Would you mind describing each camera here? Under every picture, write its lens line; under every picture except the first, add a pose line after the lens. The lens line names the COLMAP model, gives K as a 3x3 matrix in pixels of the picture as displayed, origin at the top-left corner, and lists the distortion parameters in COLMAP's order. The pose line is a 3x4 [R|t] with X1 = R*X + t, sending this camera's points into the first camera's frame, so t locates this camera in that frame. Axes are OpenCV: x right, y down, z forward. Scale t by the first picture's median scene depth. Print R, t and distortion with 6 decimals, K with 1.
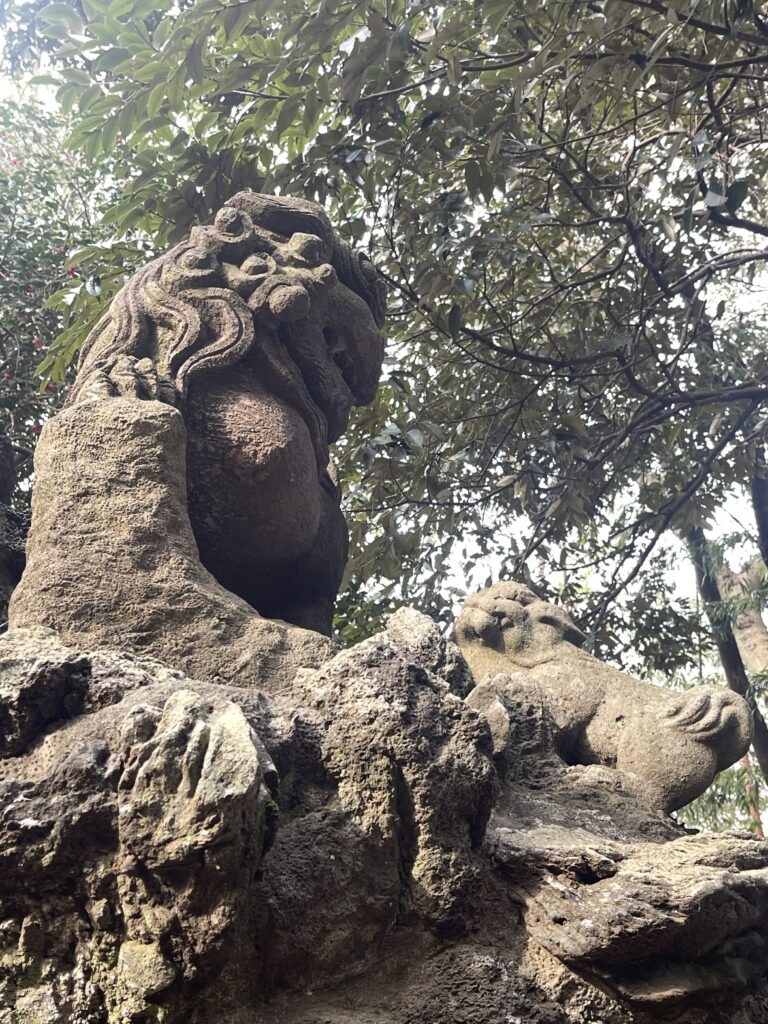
lens RADIAL K [[1255.5, 0, 384.5], [0, 1255.5, 512.1], [0, 0, 1]] dist [-0.006385, 0.000000]
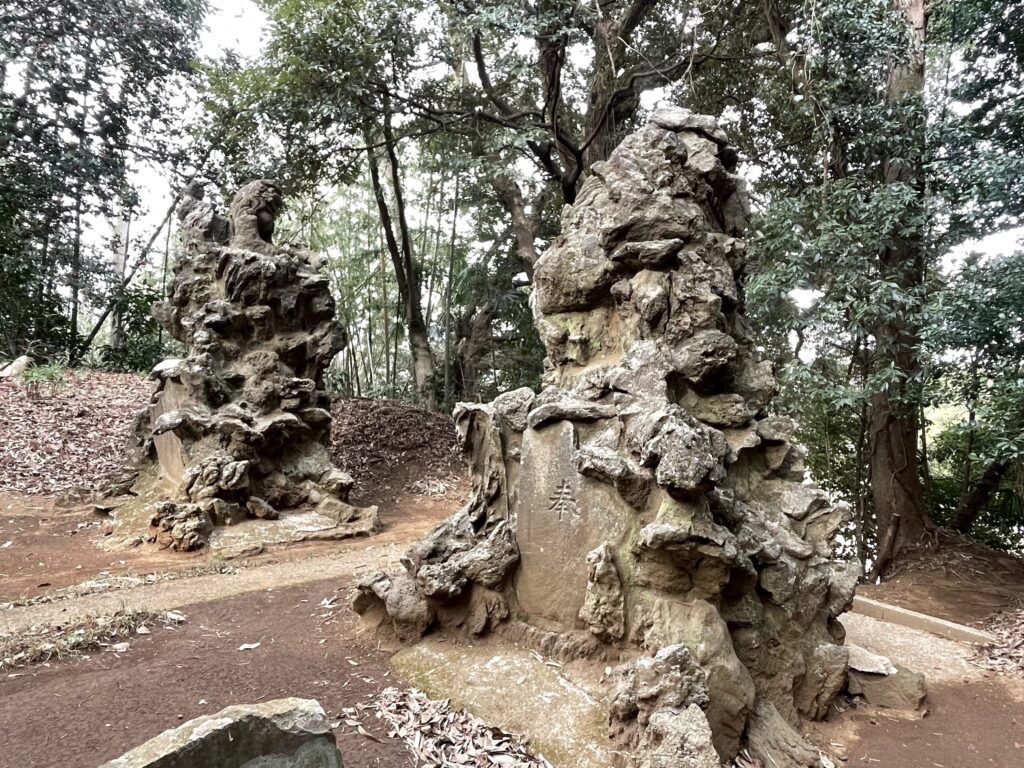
lens RADIAL K [[704.8, 0, 512.1], [0, 704.8, 381.2], [0, 0, 1]] dist [-0.004291, -0.002457]
pose [[0.921373, -0.004081, 0.388658, -0.427513], [-0.185889, 0.873544, 0.449851, -1.531922], [-0.341346, -0.486728, 0.804101, -3.755543]]
